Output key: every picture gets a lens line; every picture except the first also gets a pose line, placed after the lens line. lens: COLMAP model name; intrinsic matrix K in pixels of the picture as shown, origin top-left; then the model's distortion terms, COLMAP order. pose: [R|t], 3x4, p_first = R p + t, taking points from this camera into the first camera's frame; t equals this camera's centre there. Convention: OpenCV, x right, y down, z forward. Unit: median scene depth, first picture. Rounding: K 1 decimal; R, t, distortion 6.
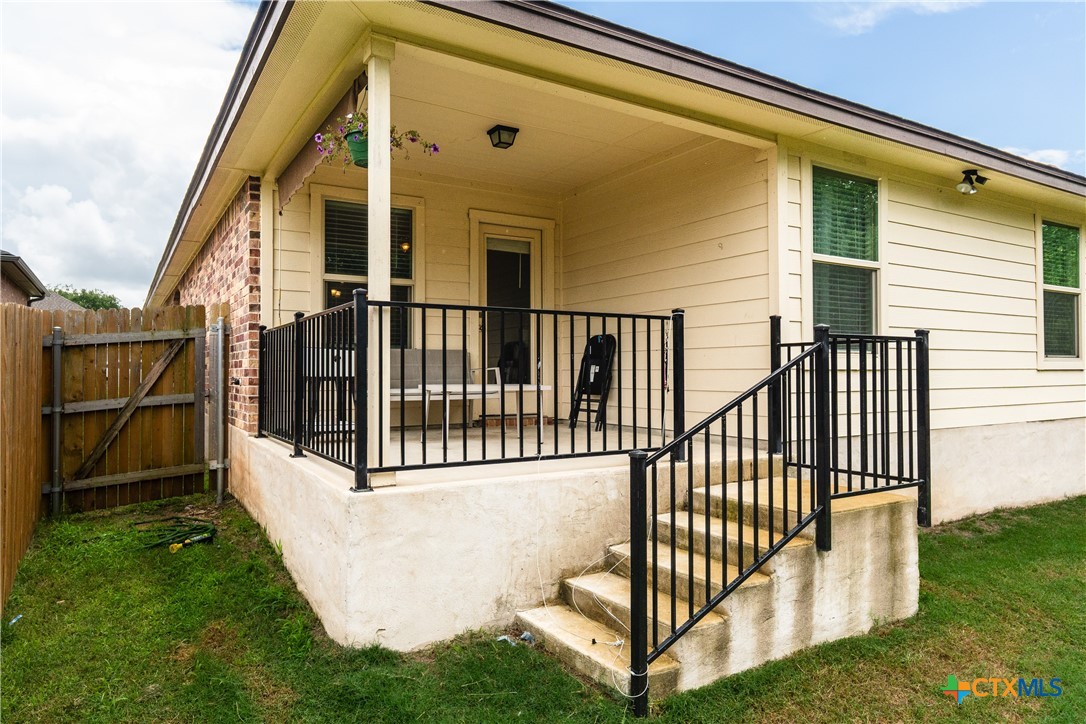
lens RADIAL K [[685.3, 0, 544.8], [0, 685.3, 360.5], [0, 0, 1]] dist [-0.013461, -0.007494]
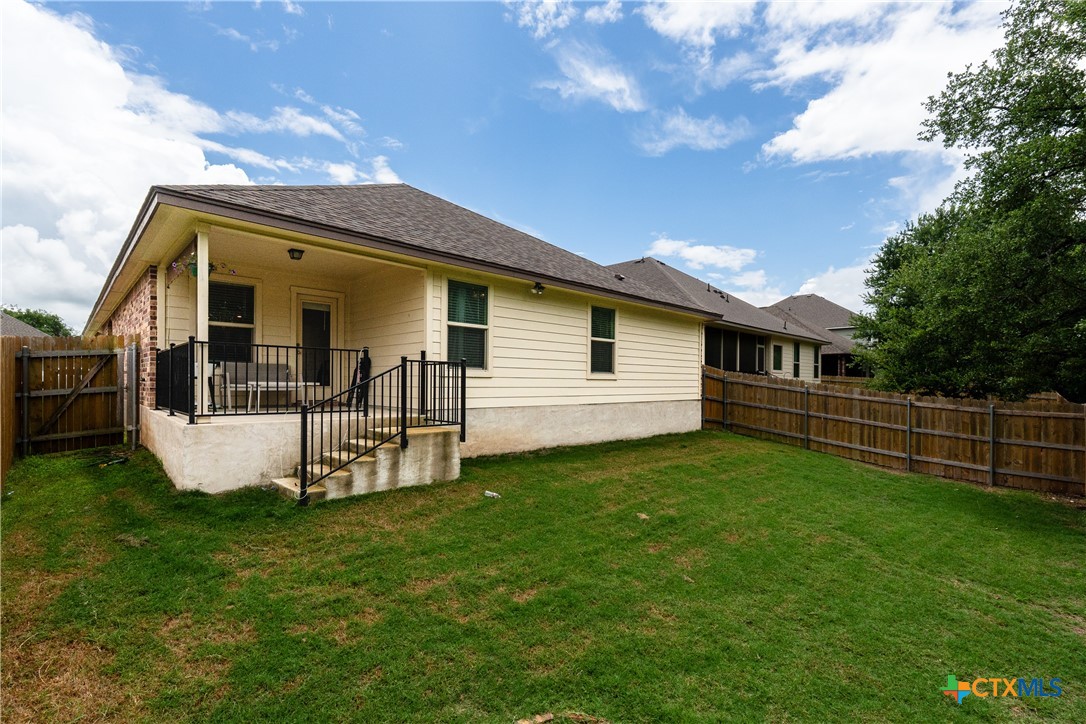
lens RADIAL K [[477.6, 0, 520.6], [0, 477.6, 387.4], [0, 0, 1]] dist [-0.022269, 0.001219]
pose [[0.976644, 0.009412, 0.214658, 0.274538], [-0.015258, 0.999556, 0.025595, 0.005517], [-0.214322, -0.028273, 0.976354, -0.456811]]
